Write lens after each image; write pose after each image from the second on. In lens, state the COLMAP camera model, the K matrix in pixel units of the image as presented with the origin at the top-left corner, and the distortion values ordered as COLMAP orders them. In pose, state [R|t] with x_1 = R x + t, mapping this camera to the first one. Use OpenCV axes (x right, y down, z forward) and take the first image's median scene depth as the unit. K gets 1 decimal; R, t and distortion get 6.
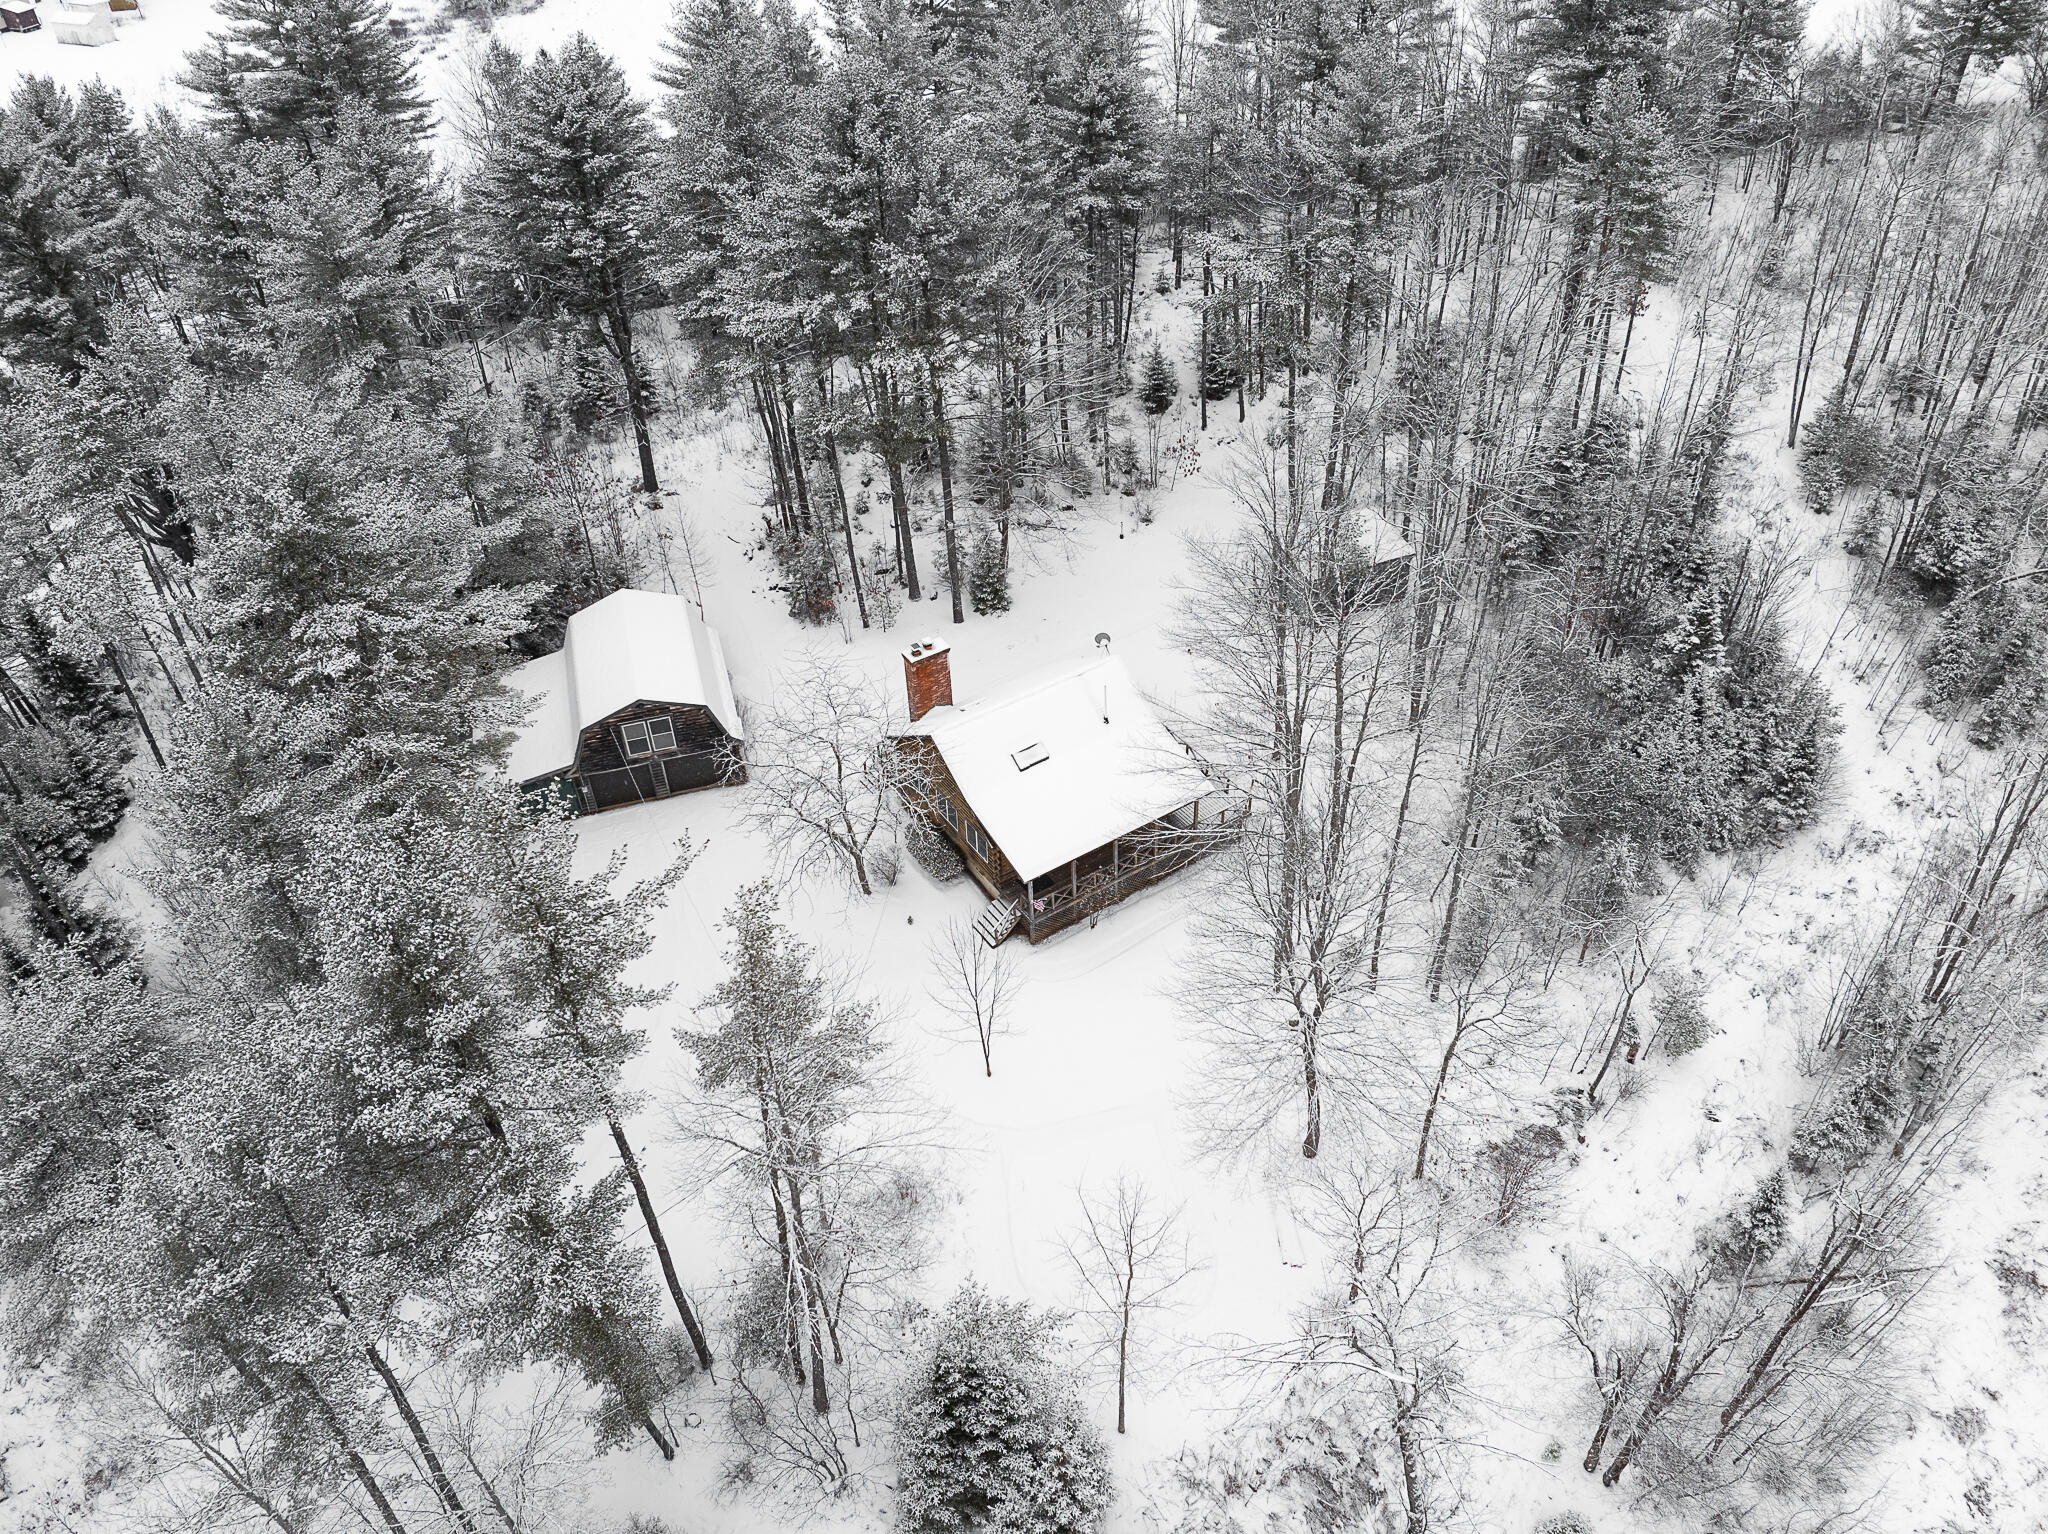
lens RADIAL K [[1494.5, 0, 1024.0], [0, 1494.5, 767.0], [0, 0, 1]] dist [-0.045462, 0.007986]
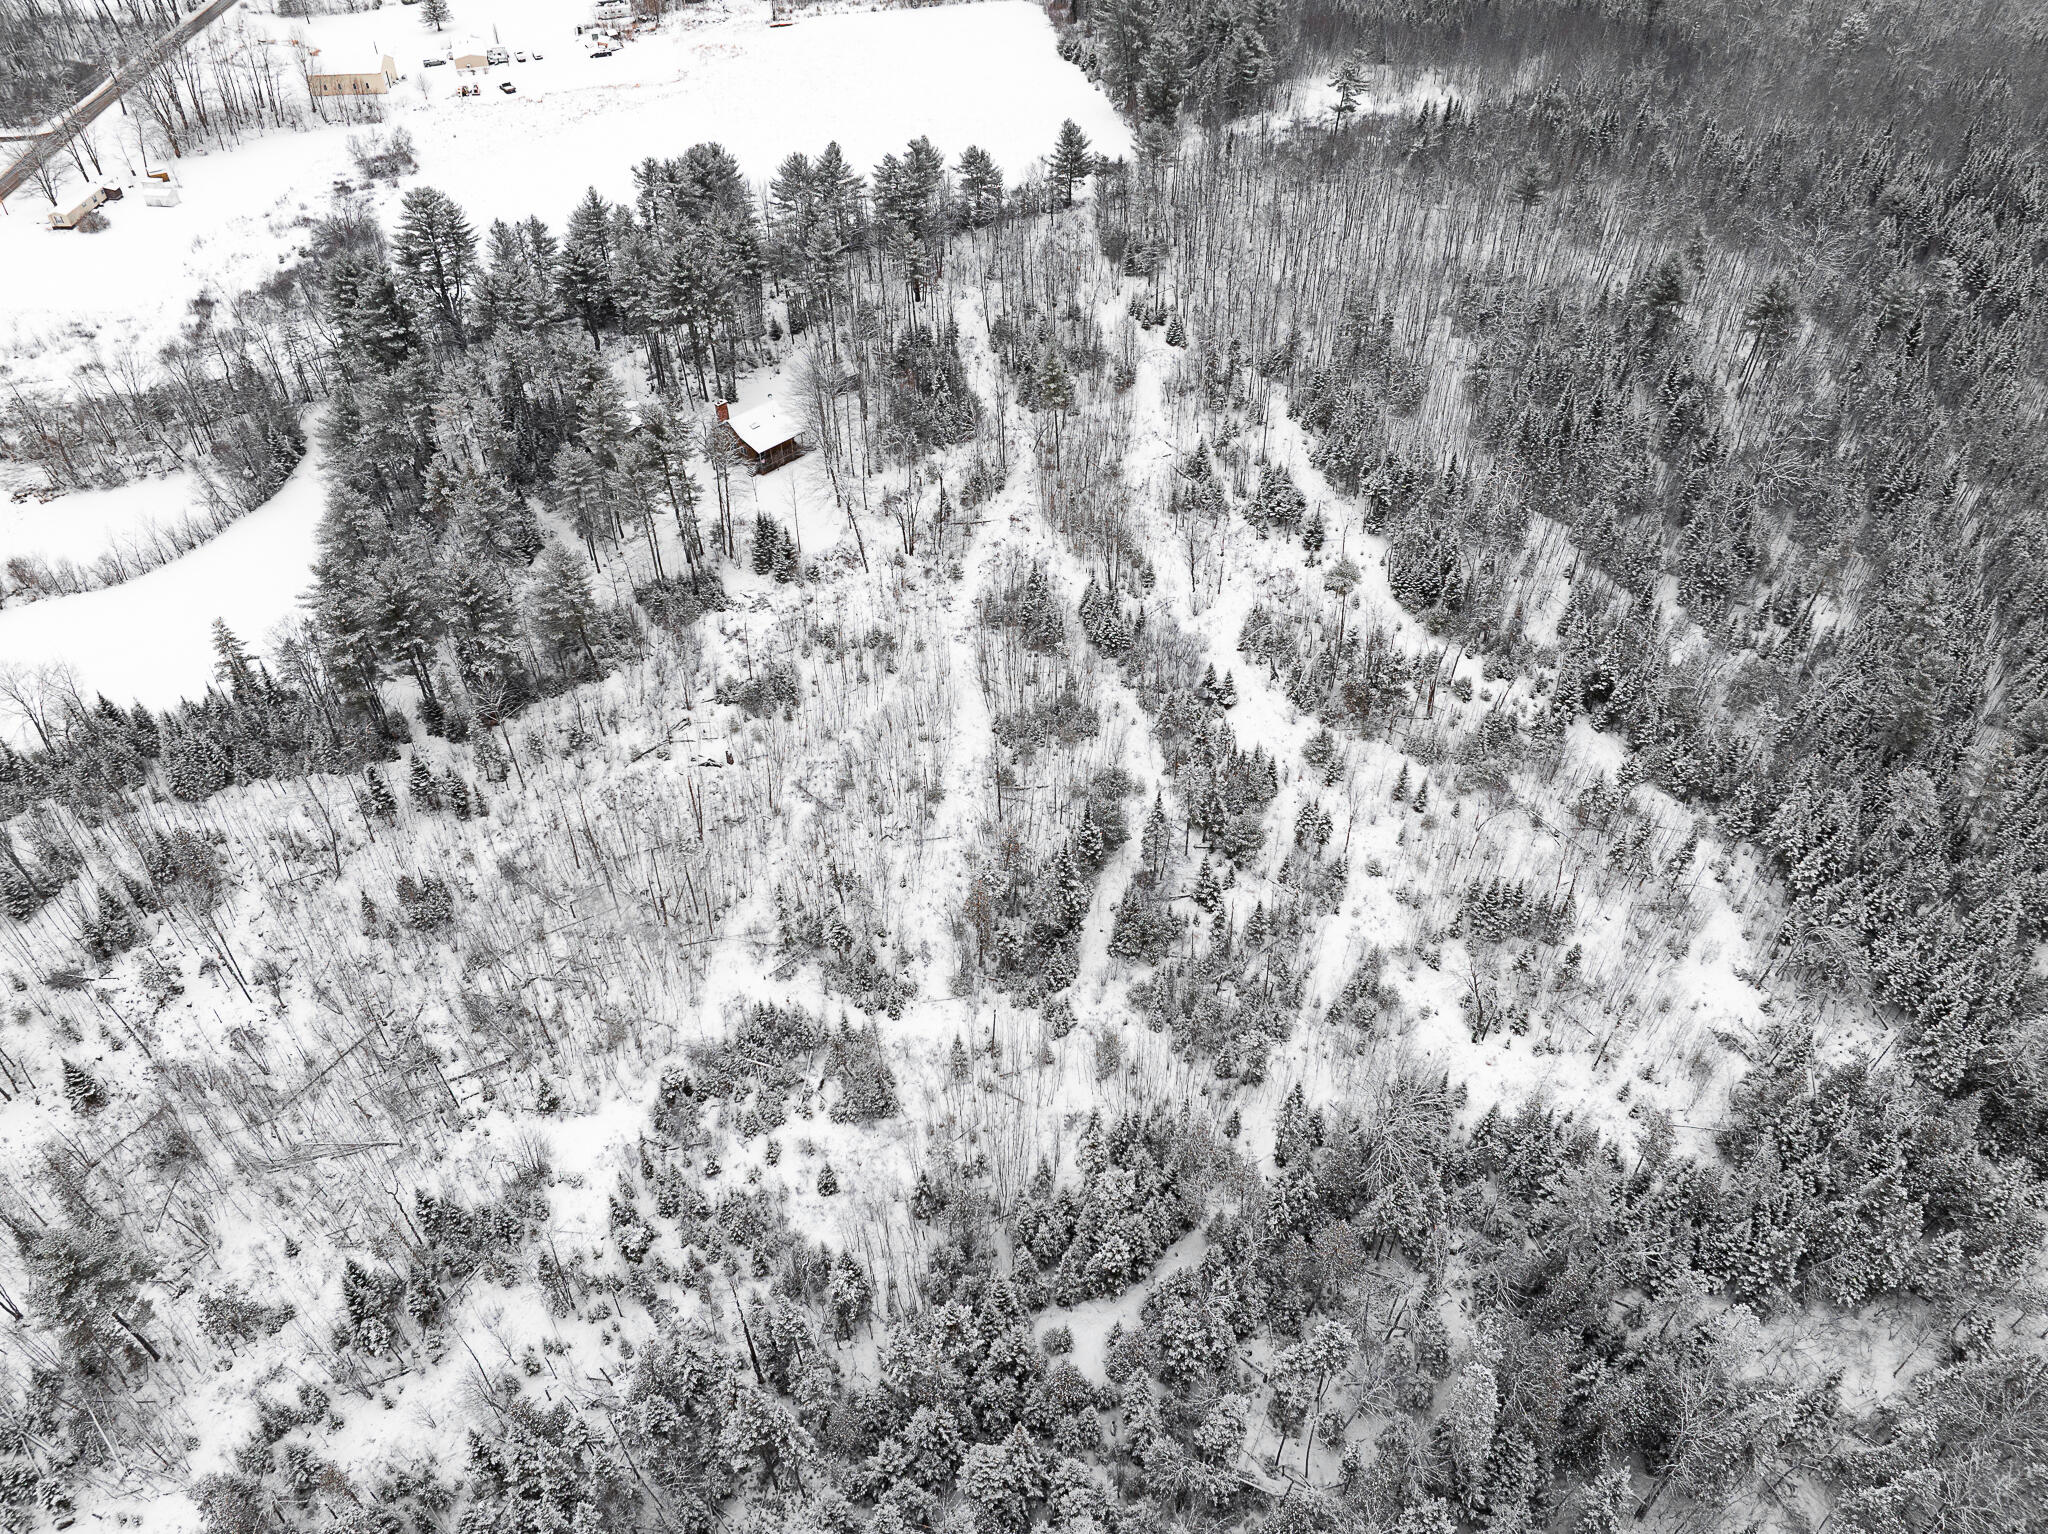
lens RADIAL K [[1430.0, 0, 1022.4], [0, 1430.0, 814.3], [0, 0, 1]] dist [-0.038539, -0.002196]
pose [[0.966185, -0.147489, 0.211503, -0.208578], [0.137985, 0.988670, 0.059097, 0.708721], [-0.217822, -0.027915, 0.975589, -2.247443]]
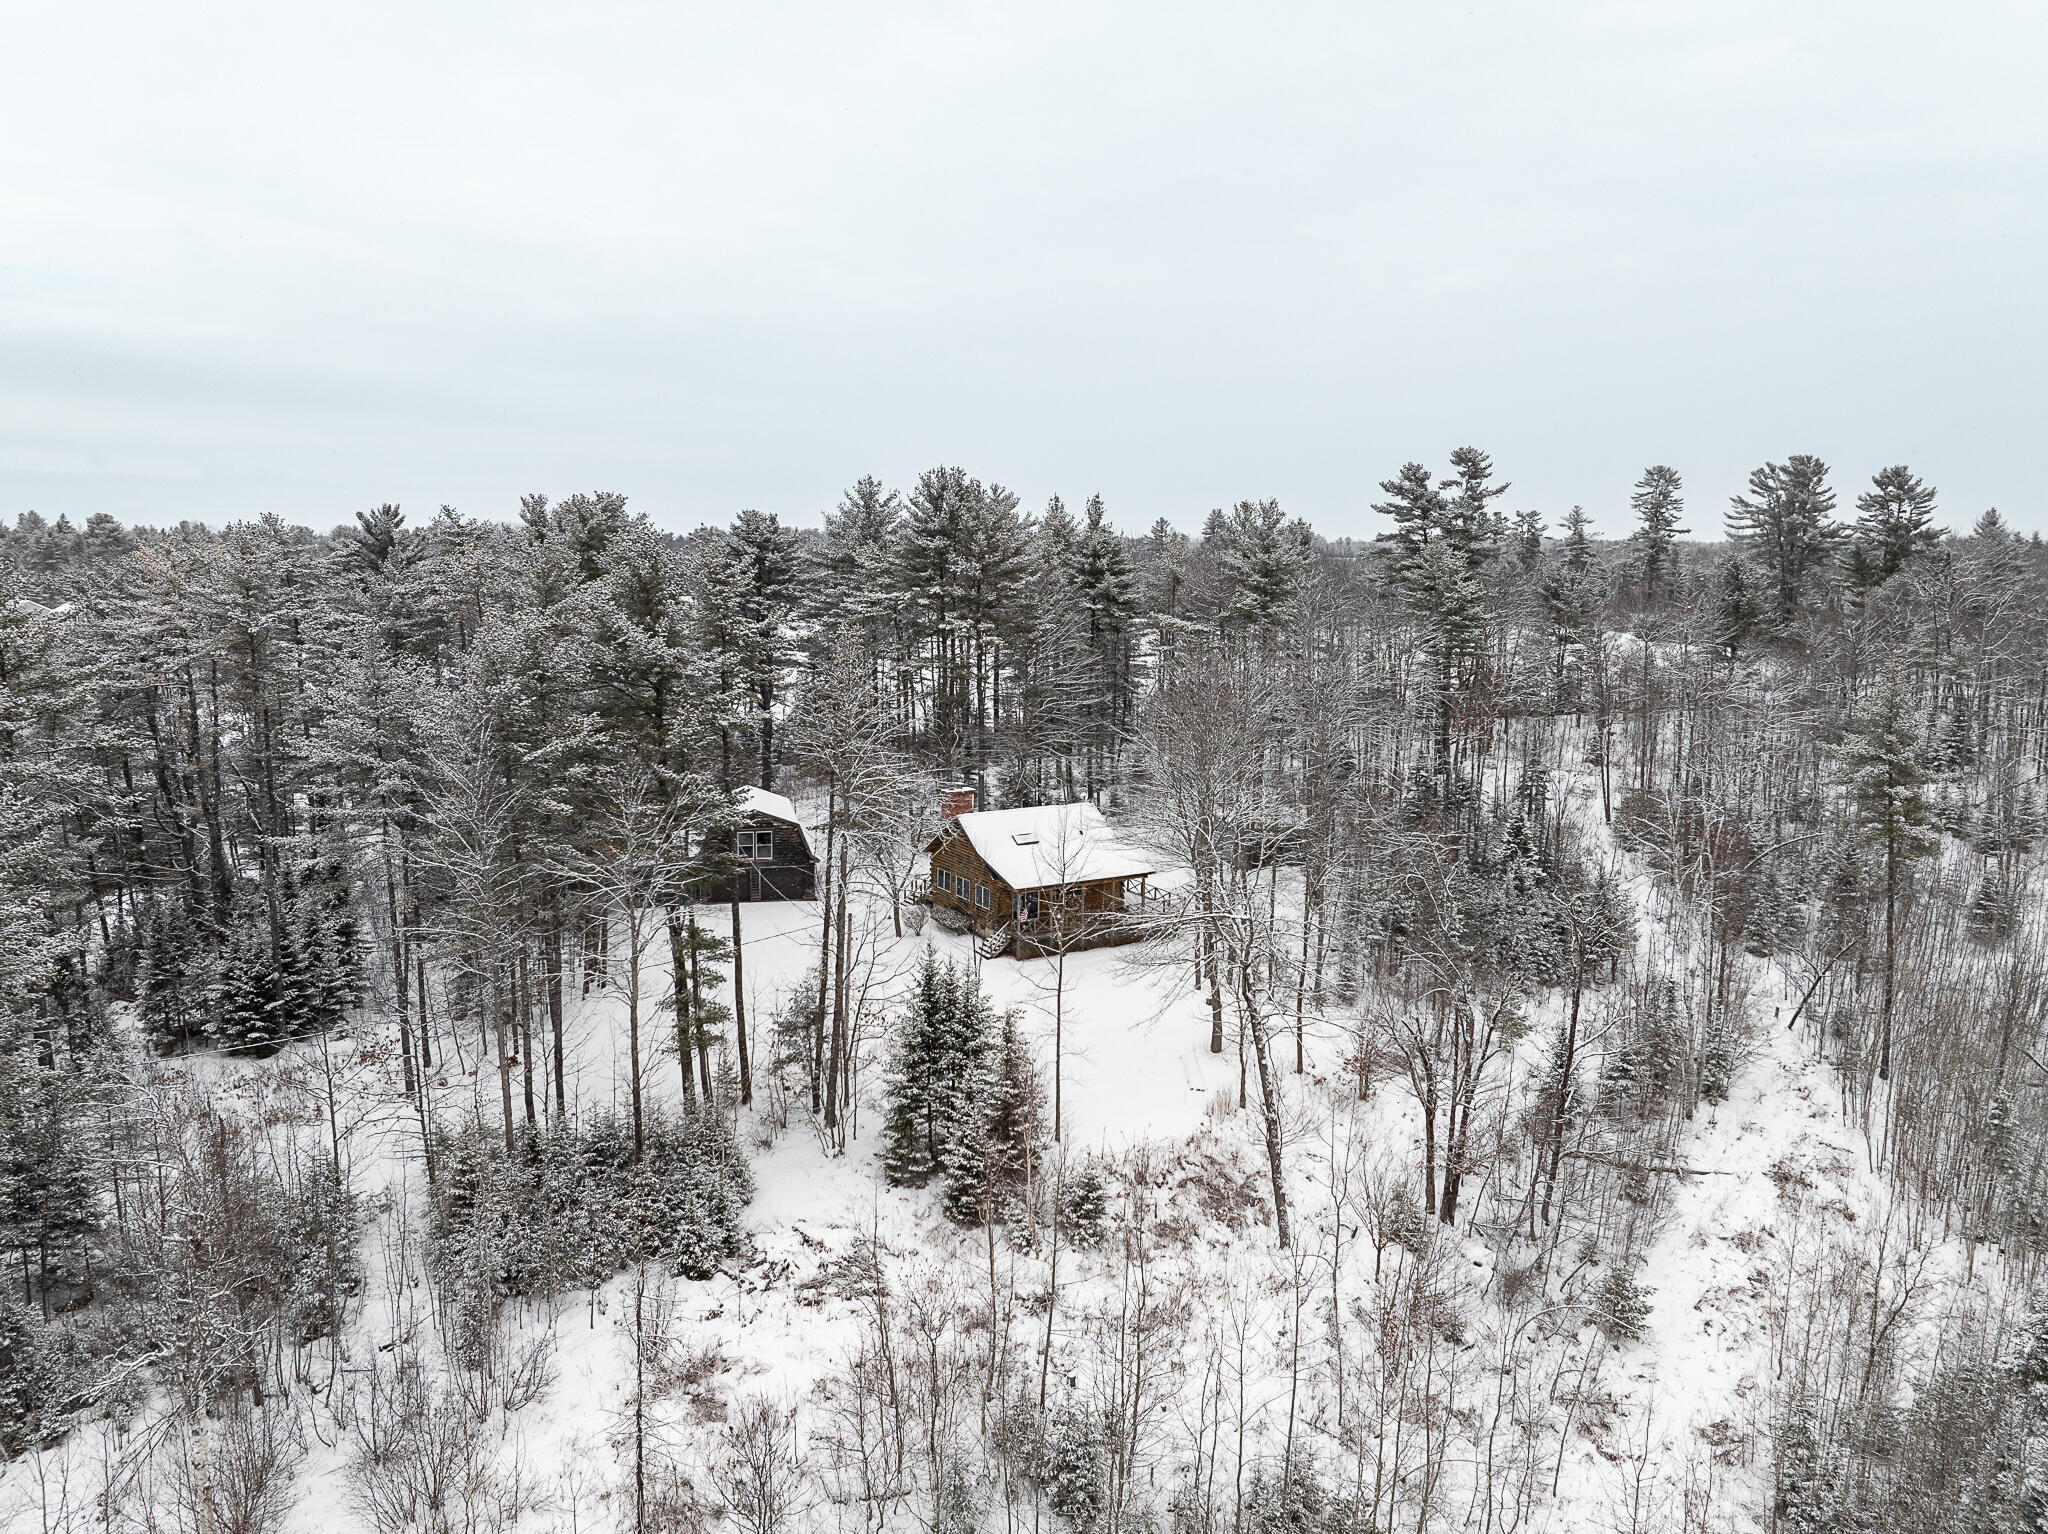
lens RADIAL K [[1430.0, 0, 1022.4], [0, 1430.0, 814.3], [0, 0, 1]] dist [-0.038539, -0.002196]
pose [[0.997723, 0.054079, -0.040294, 0.046019], [-0.067036, 0.860554, -0.504929, 0.550863], [0.007369, 0.506481, 0.862220, -0.149426]]
